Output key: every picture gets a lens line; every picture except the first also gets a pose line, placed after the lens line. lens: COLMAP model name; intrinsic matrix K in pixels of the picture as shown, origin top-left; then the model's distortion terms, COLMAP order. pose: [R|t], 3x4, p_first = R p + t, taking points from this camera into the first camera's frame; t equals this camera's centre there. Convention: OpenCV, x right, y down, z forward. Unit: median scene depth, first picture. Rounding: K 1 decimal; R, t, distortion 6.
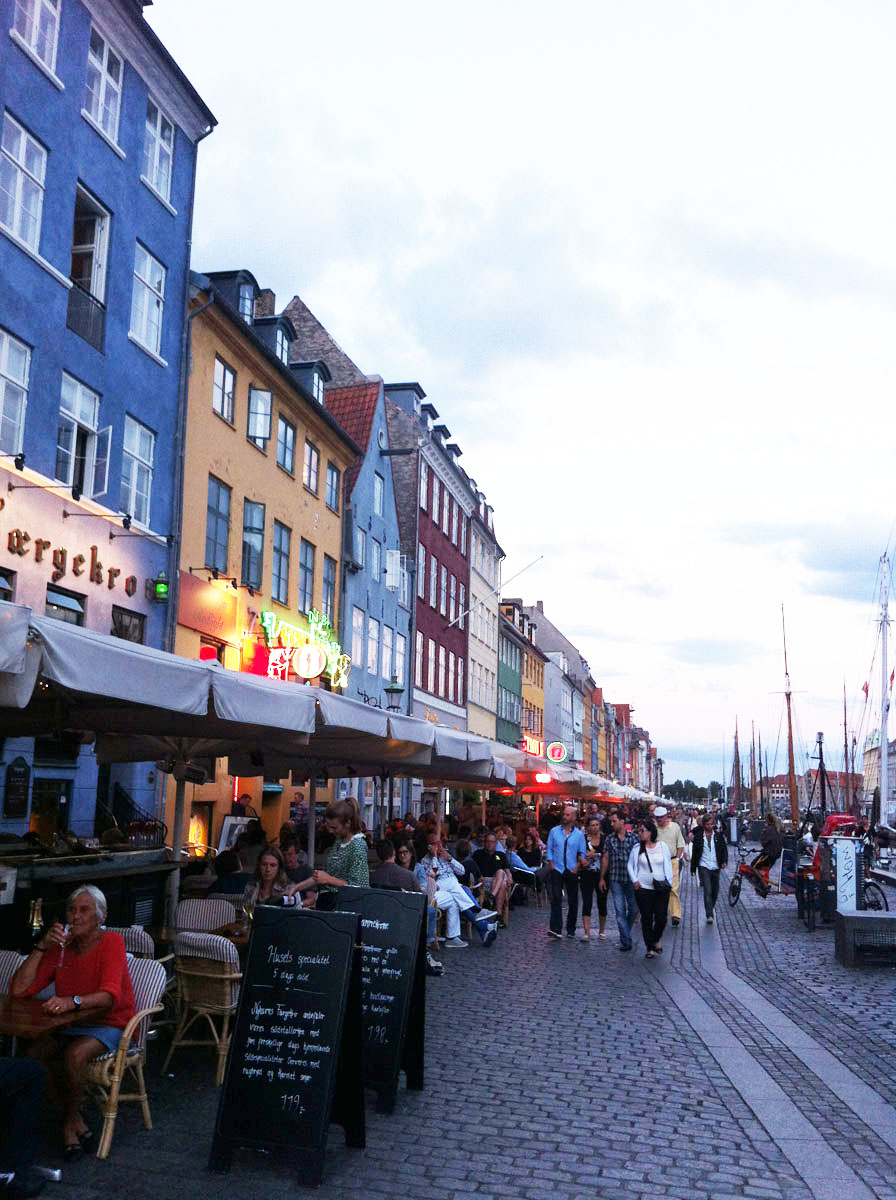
lens RADIAL K [[1154.3, 0, 448.0], [0, 1154.3, 600.0], [0, 0, 1]] dist [0.109856, -0.404449]
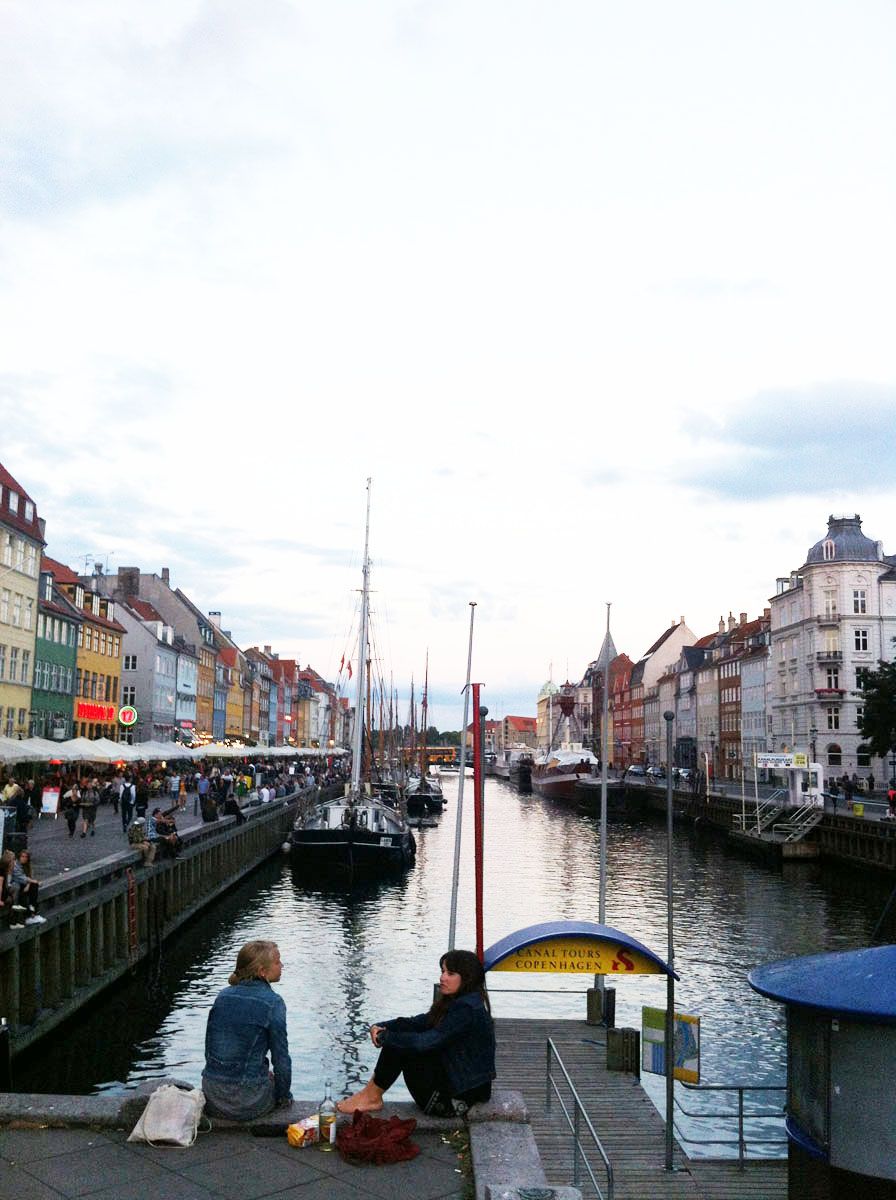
lens RADIAL K [[1154.3, 0, 448.0], [0, 1154.3, 600.0], [0, 0, 1]] dist [0.109856, -0.404449]
pose [[0.974179, 0.020376, 0.224856, 0.411443], [-0.030661, 0.998633, 0.042342, -0.101788], [-0.223686, -0.048143, 0.973471, -0.405636]]
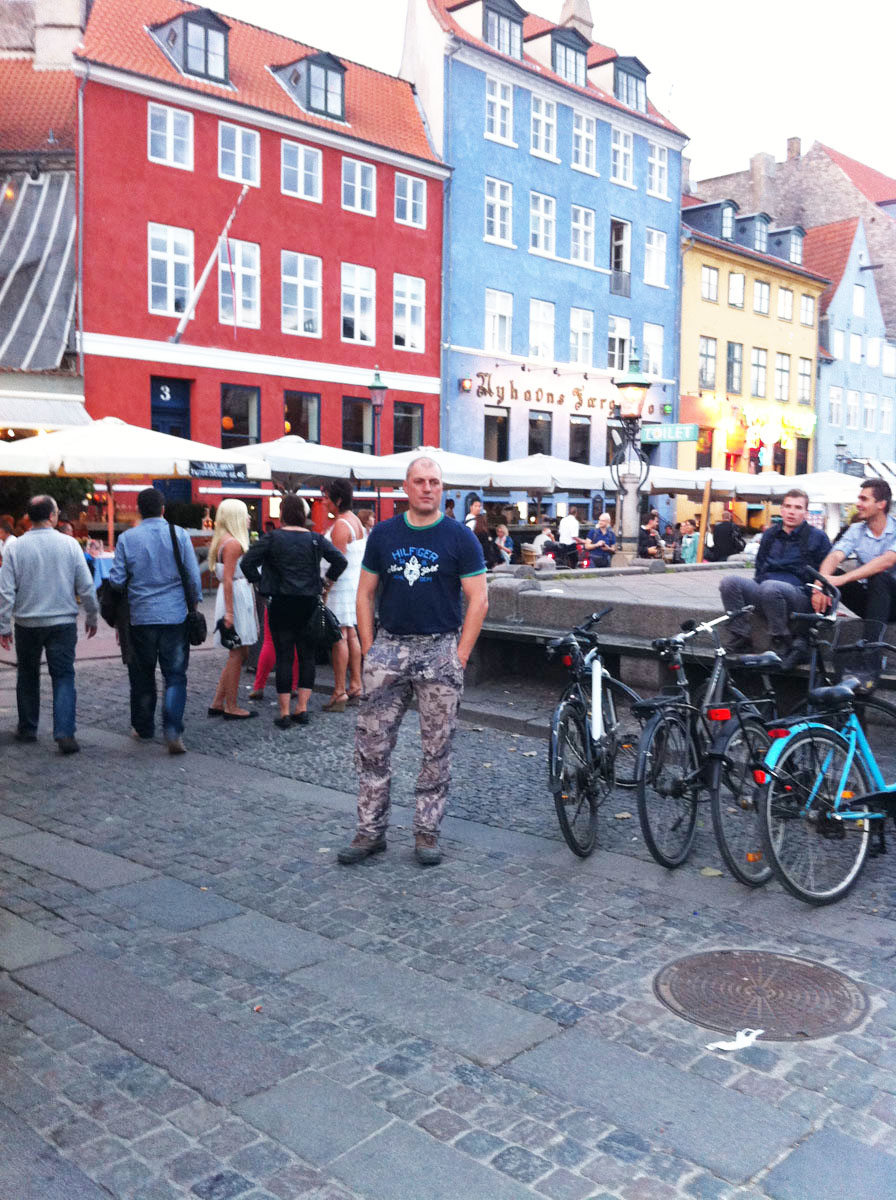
lens RADIAL K [[1154.3, 0, 448.0], [0, 1154.3, 600.0], [0, 0, 1]] dist [0.109856, -0.404449]
pose [[0.845252, 0.033696, -0.533304, 0.409036], [0.094252, 0.972962, 0.210858, -0.116769], [0.525990, -0.228493, 0.819223, -0.731052]]
